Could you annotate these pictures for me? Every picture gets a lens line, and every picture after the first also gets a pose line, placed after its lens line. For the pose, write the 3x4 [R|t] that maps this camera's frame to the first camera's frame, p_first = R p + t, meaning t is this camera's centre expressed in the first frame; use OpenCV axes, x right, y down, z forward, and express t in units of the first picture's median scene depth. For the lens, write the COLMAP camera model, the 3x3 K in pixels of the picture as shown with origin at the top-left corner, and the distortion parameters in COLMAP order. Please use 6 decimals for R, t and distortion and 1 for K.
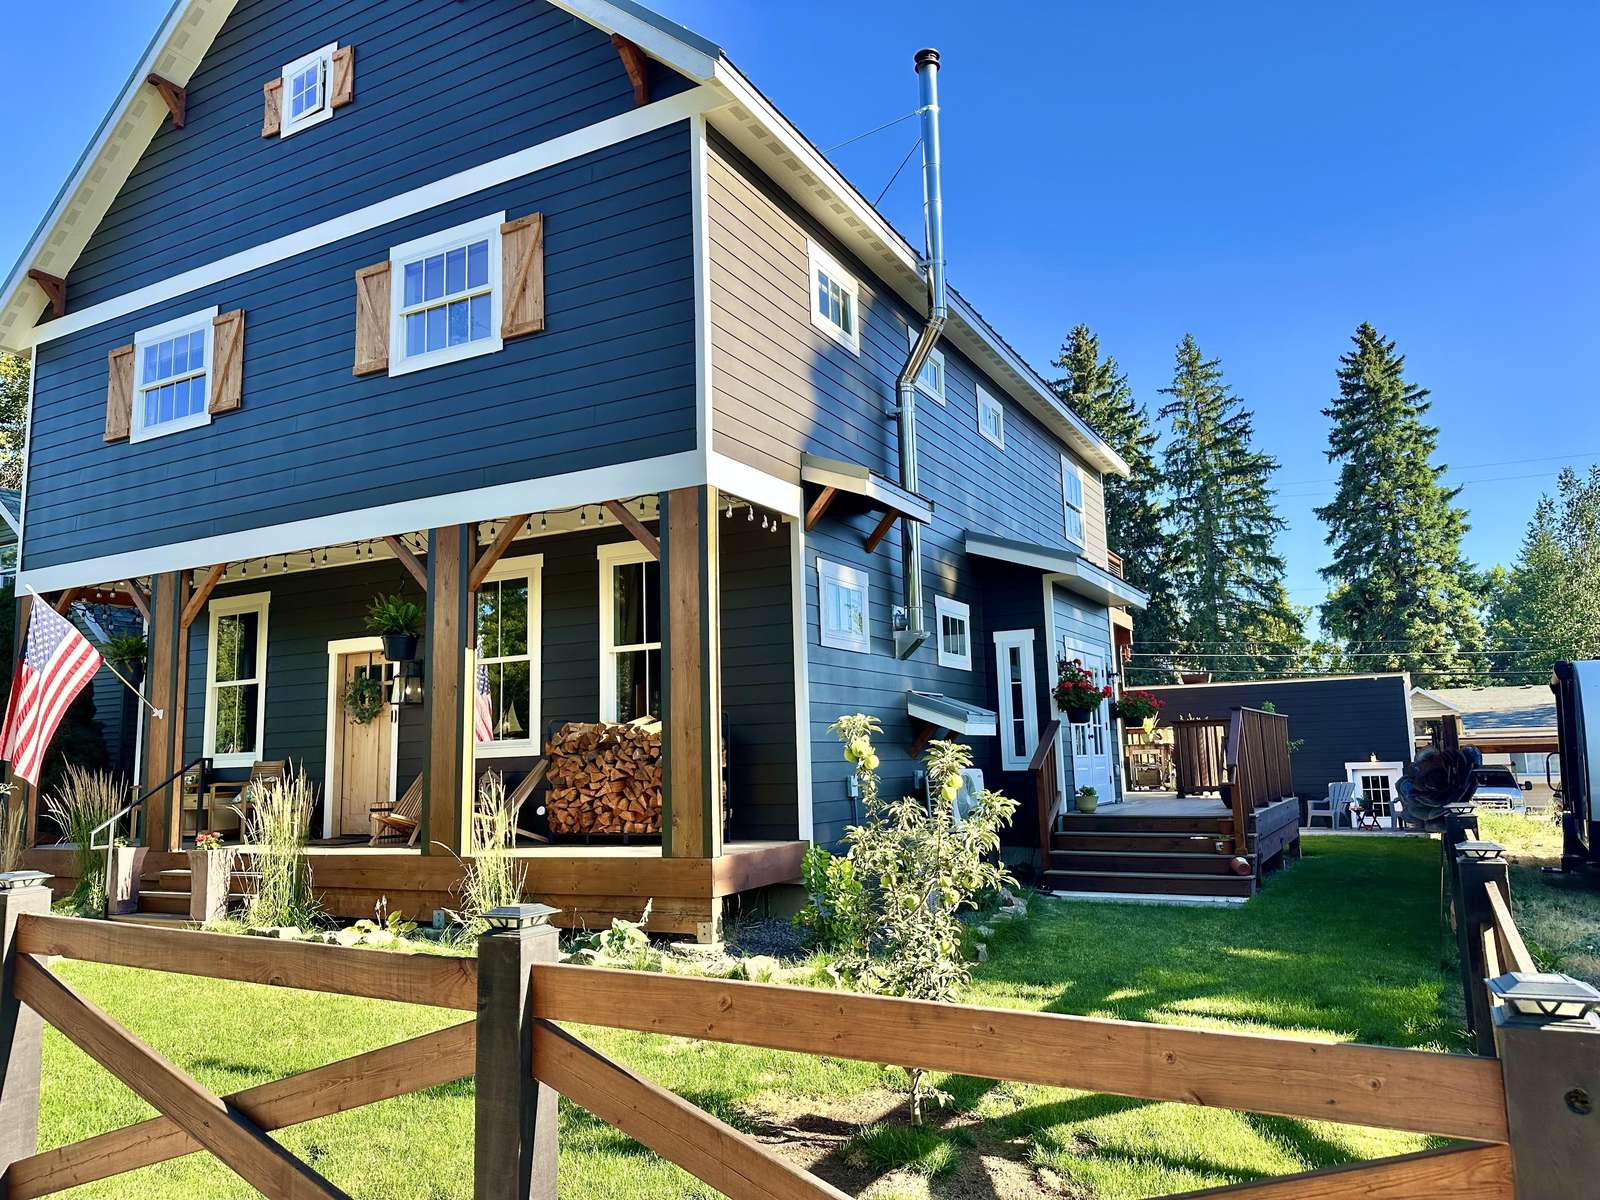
lens RADIAL K [[1121.6, 0, 800.0], [0, 1121.6, 600.0], [0, 0, 1]] dist [0.001395, -0.003678]
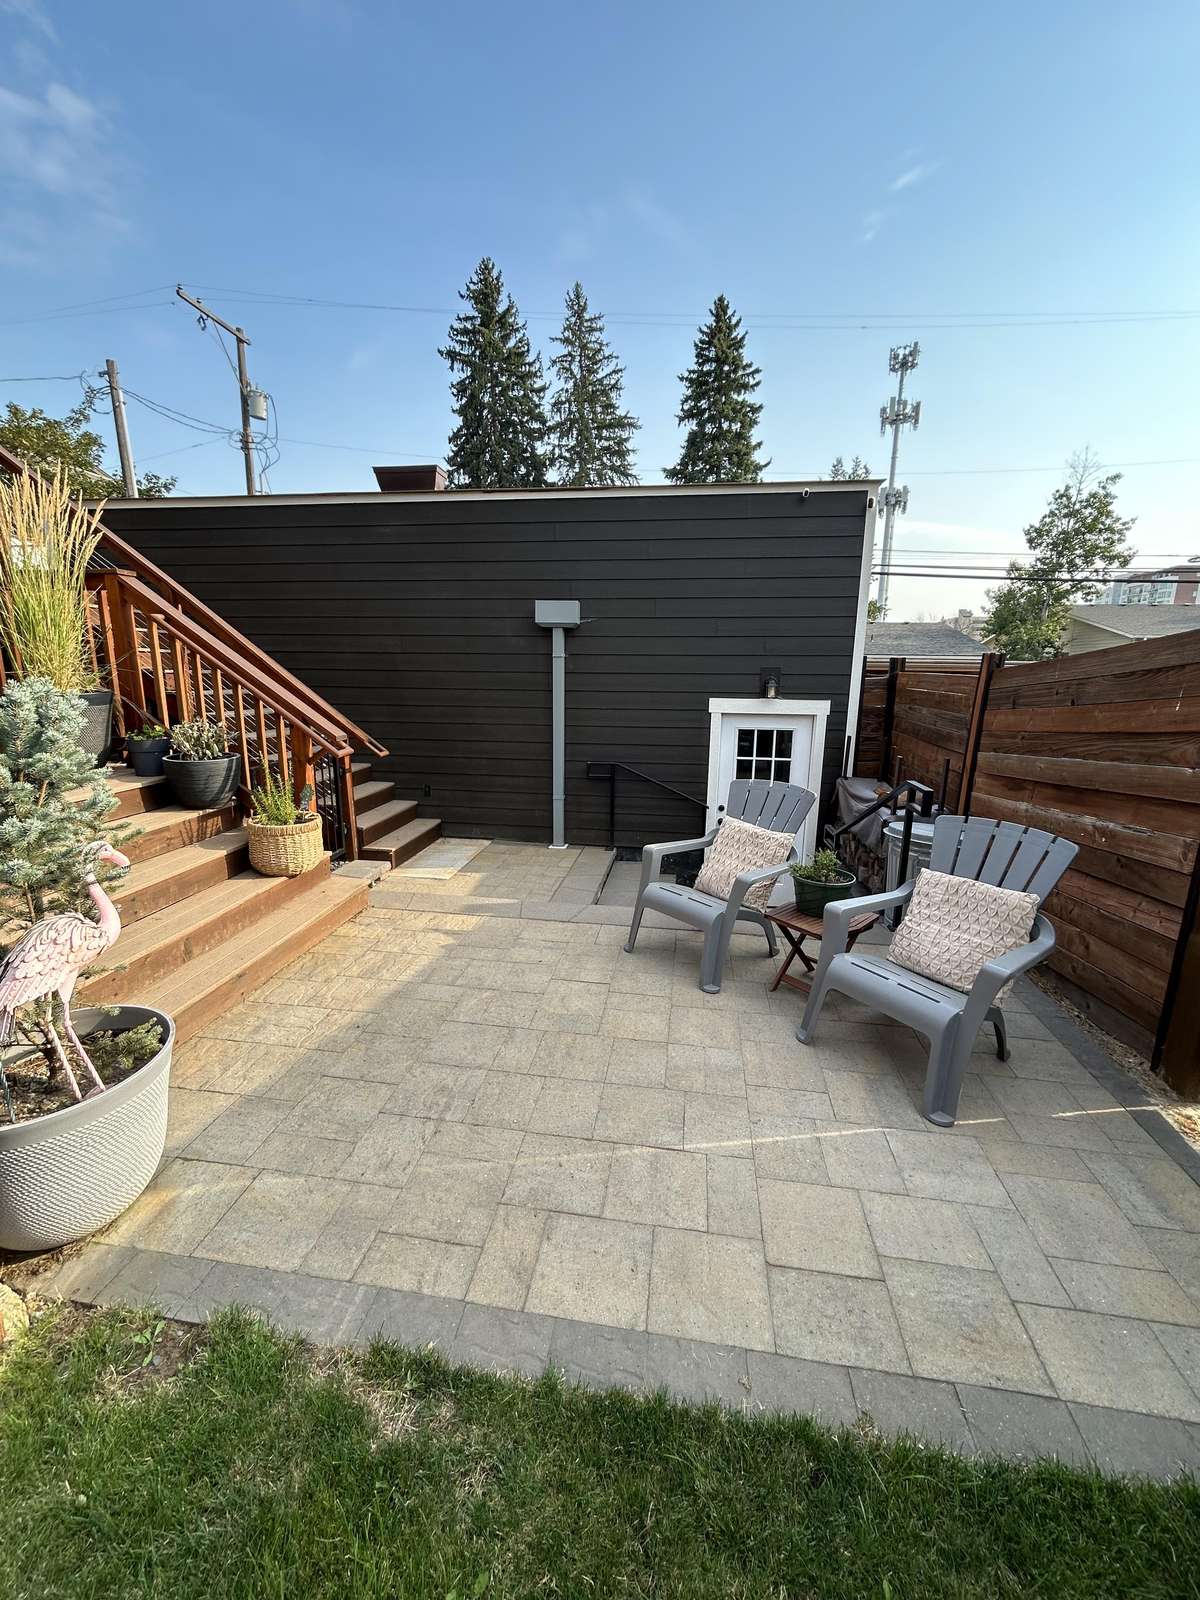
lens RADIAL K [[646.5, 0, 600.0], [0, 646.5, 800.0], [0, 0, 1]] dist [0.001289, 0.000202]
pose [[0.932365, -0.033256, 0.359984, 0.127352], [-0.091381, 0.941744, 0.323677, 0.037741], [-0.349778, -0.334681, 0.875011, 0.282519]]
